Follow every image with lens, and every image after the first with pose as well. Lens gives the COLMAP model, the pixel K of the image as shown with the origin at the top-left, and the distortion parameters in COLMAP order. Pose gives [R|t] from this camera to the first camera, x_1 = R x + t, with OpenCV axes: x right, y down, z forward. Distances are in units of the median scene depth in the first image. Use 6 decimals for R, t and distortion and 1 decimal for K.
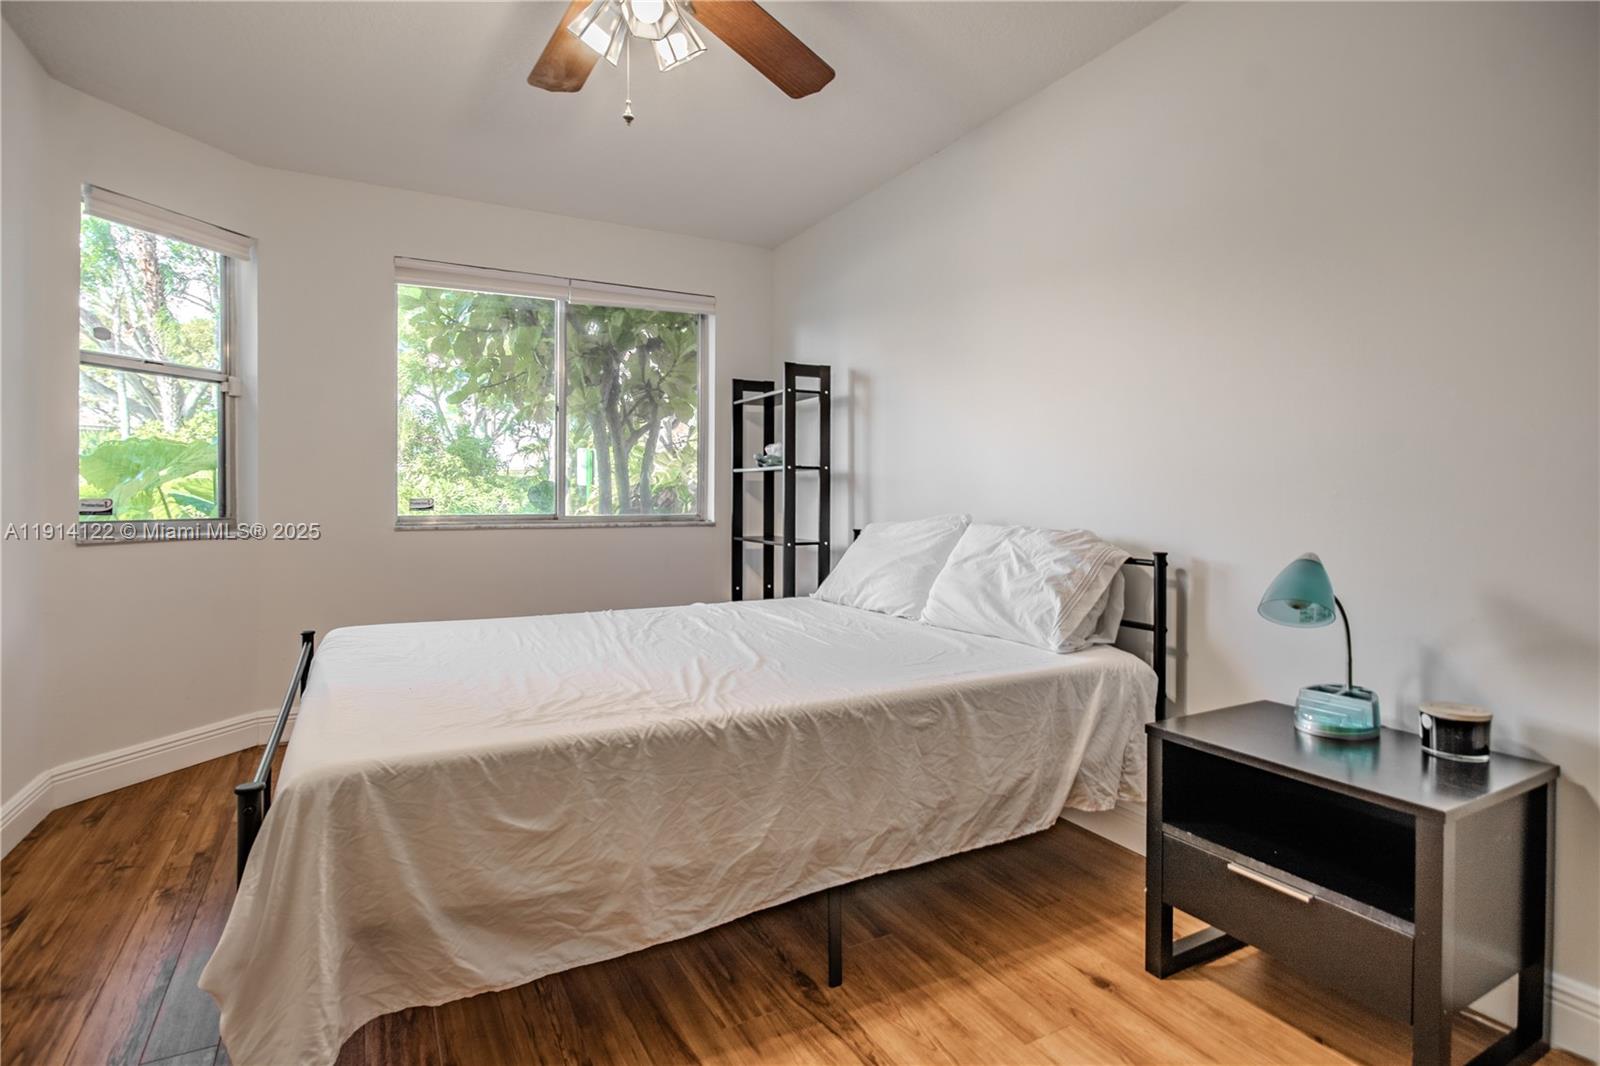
lens RADIAL K [[782.5, 0, 800.0], [0, 782.5, 533.0], [0, 0, 1]] dist [-0.012874, 0.000332]
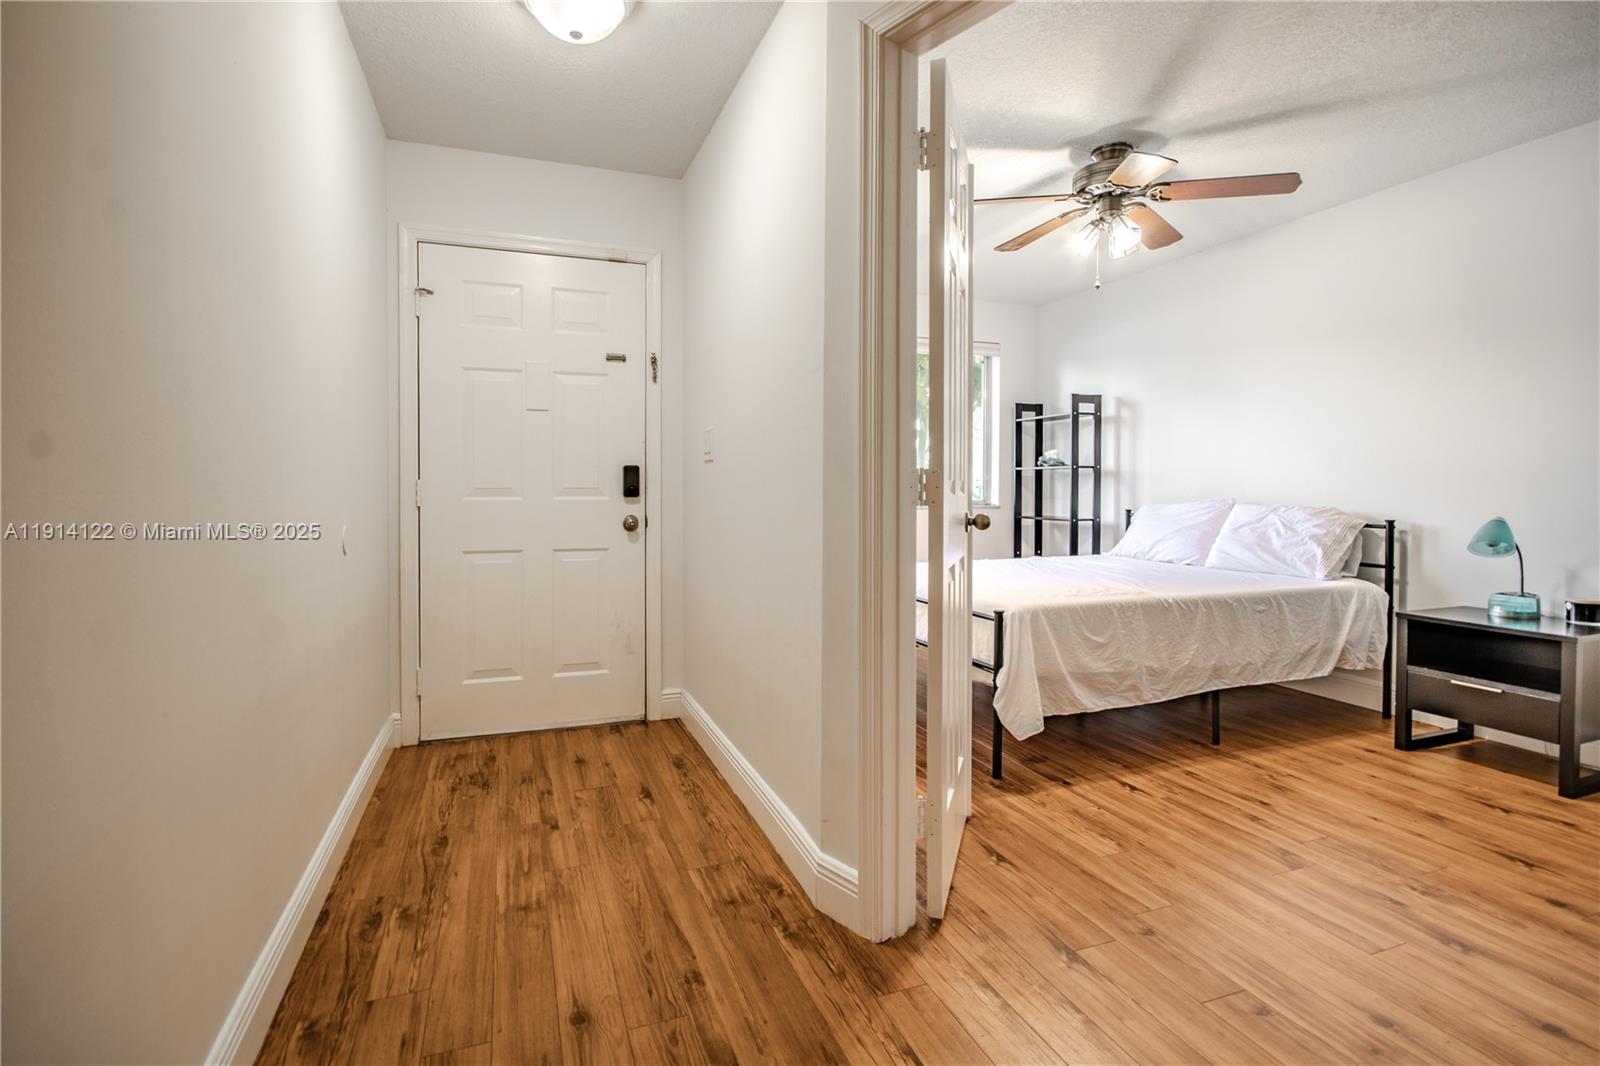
lens RADIAL K [[721.5, 0, 801.4], [0, 721.5, 522.5], [0, 0, 1]] dist [-0.002435, -0.009611]
pose [[0.987765, 0.004645, -0.155883, -0.533480], [-0.004228, 0.999987, 0.003006, 0.030931], [0.155895, -0.002310, 0.987771, -0.692285]]
